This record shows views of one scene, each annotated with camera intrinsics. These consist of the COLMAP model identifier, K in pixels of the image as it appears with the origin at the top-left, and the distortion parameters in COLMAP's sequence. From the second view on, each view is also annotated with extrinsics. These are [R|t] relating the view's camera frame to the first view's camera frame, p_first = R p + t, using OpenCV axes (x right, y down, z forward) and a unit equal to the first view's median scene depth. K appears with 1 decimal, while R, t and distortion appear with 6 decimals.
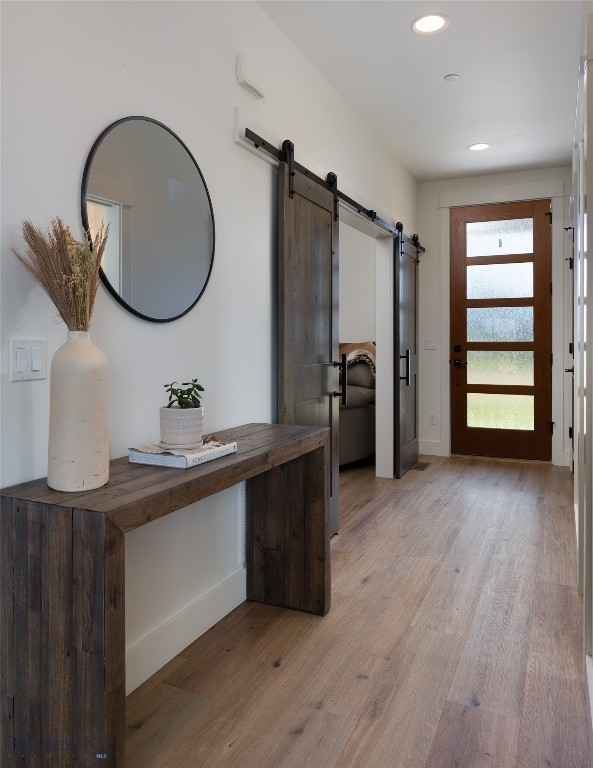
lens RADIAL K [[575.3, 0, 307.2], [0, 575.3, 338.8], [0, 0, 1]] dist [0.007211, 0.002829]
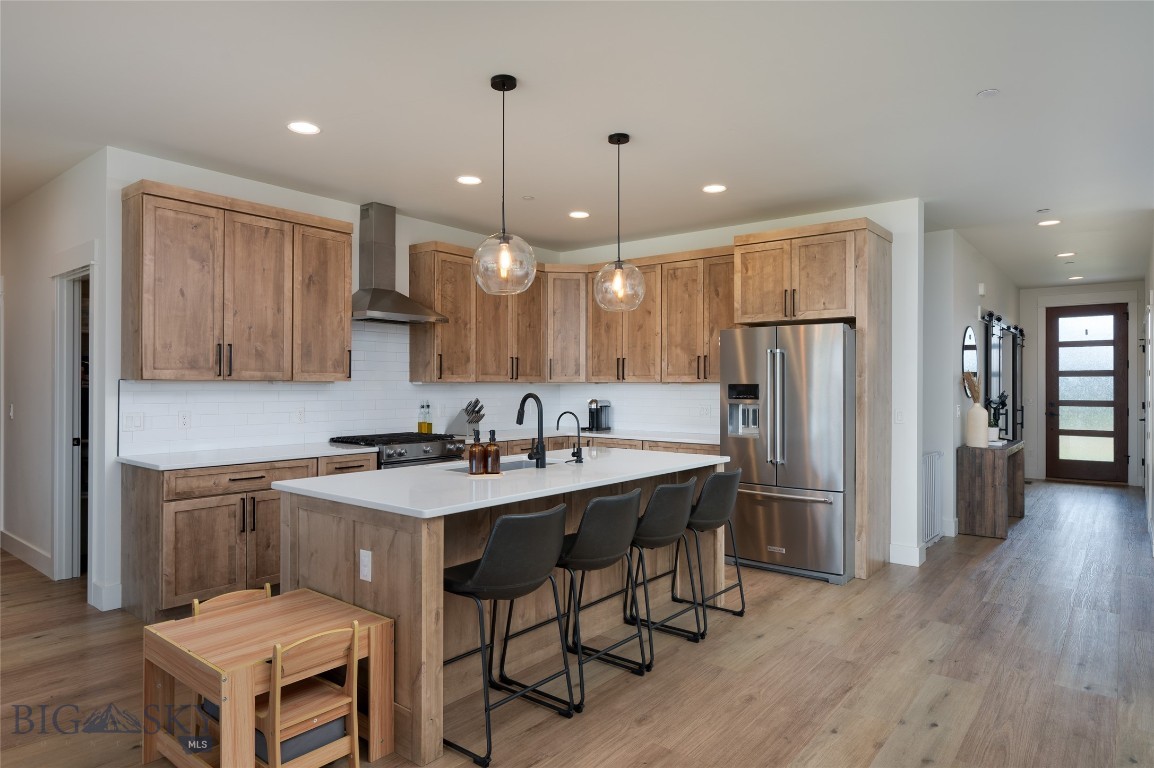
lens RADIAL K [[680.9, 0, 576.1], [0, 680.9, 386.8], [0, 0, 1]] dist [-0.002841, -0.003648]
pose [[0.964510, 0.000615, -0.264046, -0.464389], [0.000590, 0.999990, 0.004483, -0.037747], [0.264046, -0.004480, 0.964500, -1.013918]]
